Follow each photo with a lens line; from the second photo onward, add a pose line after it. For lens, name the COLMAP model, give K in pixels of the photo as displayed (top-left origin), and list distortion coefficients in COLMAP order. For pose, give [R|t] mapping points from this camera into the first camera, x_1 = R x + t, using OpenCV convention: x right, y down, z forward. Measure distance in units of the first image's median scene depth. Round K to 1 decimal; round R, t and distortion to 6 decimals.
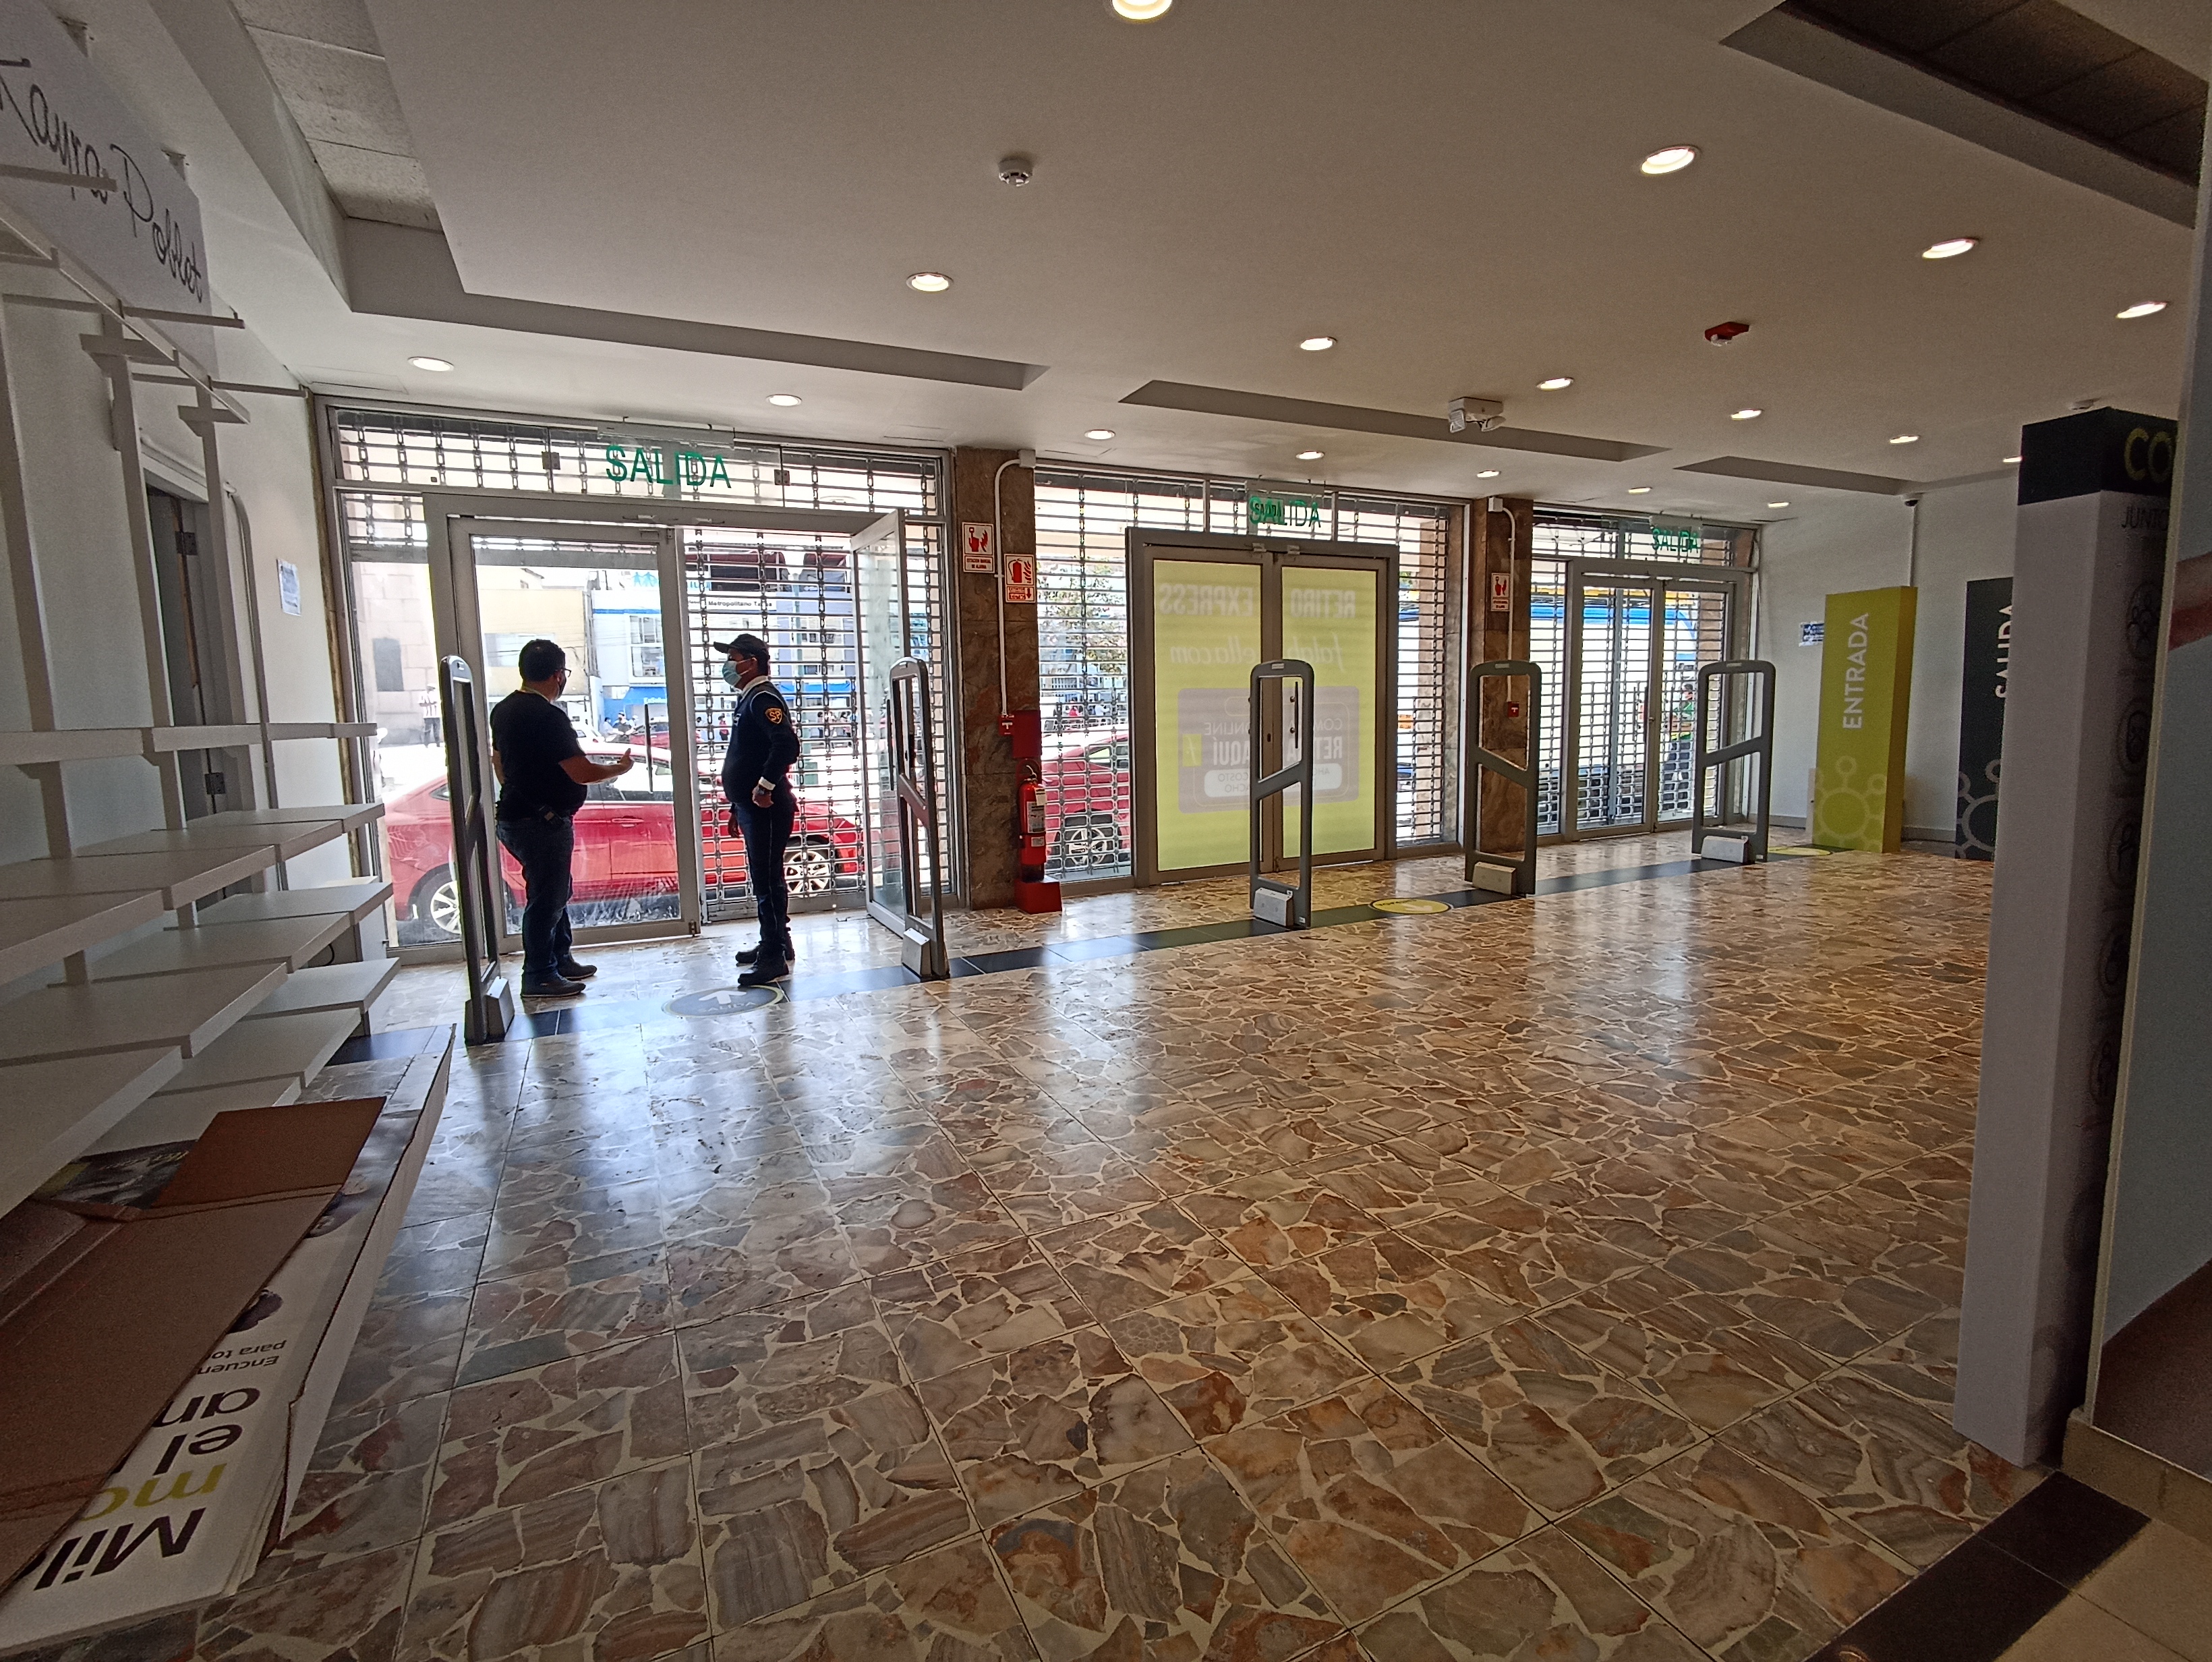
lens RADIAL K [[1008.4, 0, 1102.1], [0, 1008.4, 821.7], [0, 0, 1]] dist [-0.004896, -0.000933]
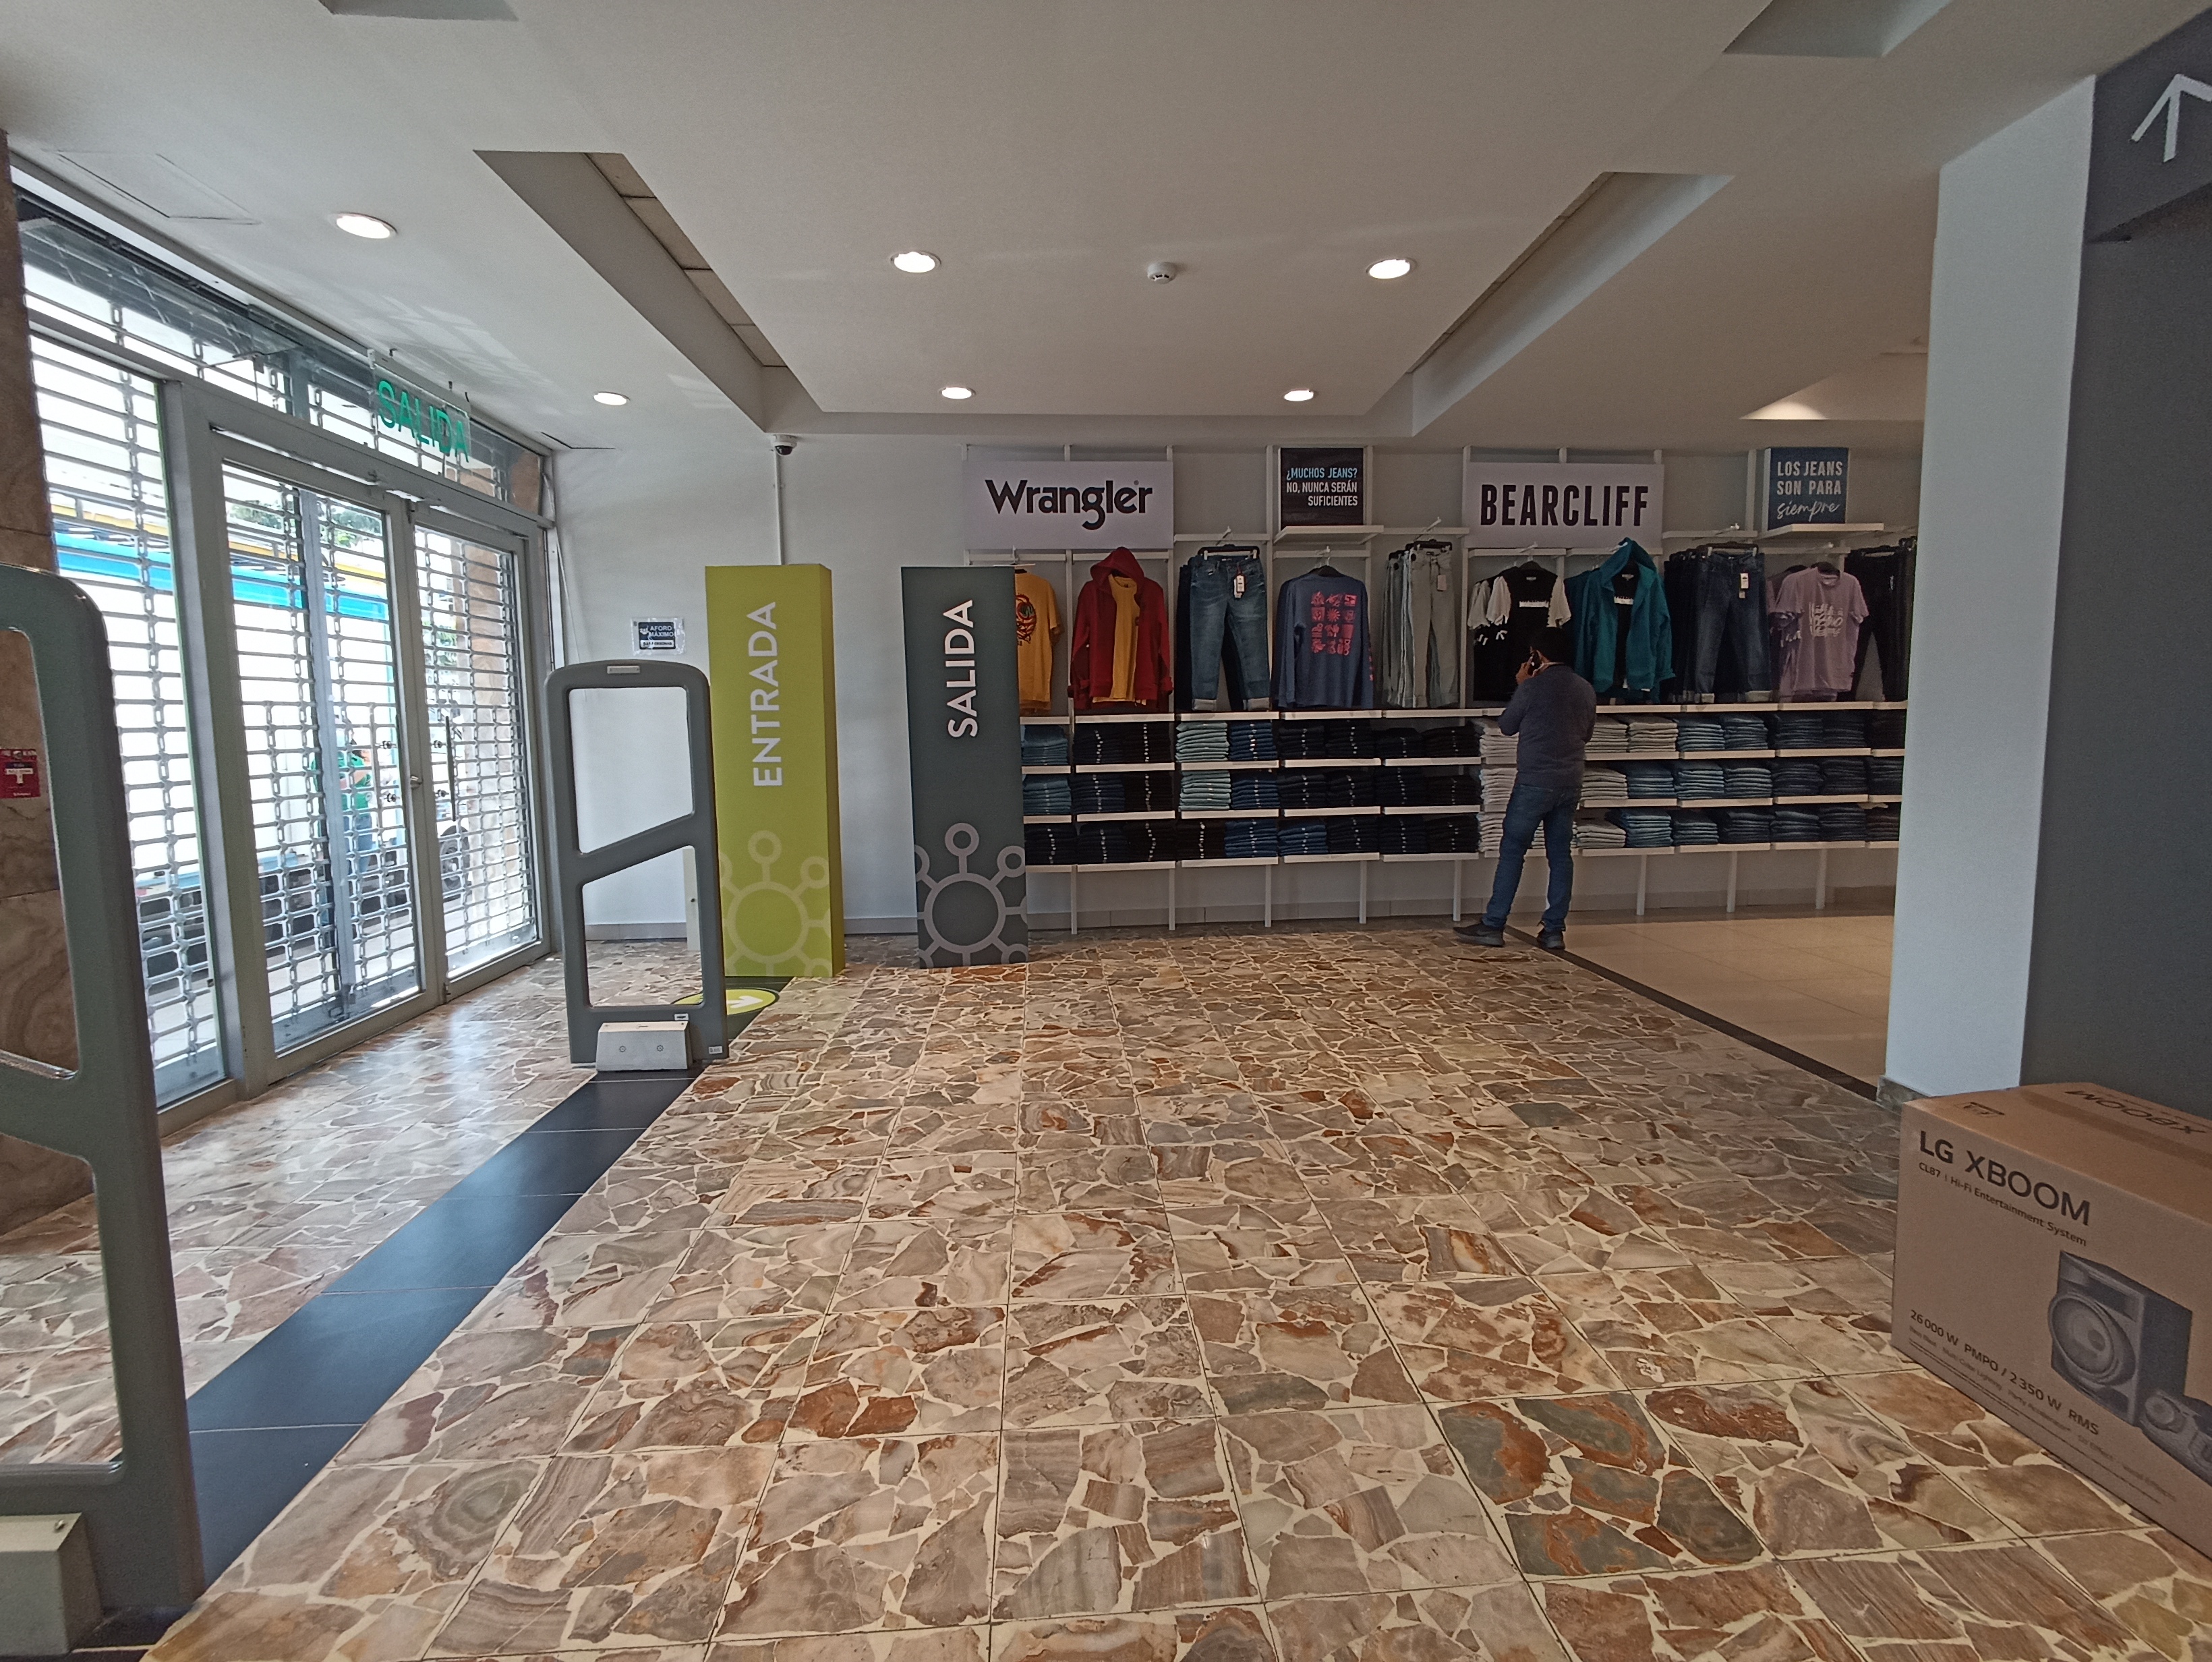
lens RADIAL K [[1008.4, 0, 1107.1], [0, 1008.4, 824.6], [0, 0, 1]] dist [-0.004896, -0.000933]
pose [[0.384015, -0.075530, 0.920232, 0.240784], [0.110875, 0.993209, 0.035252, -0.065586], [-0.916646, 0.088493, 0.389782, 0.544379]]
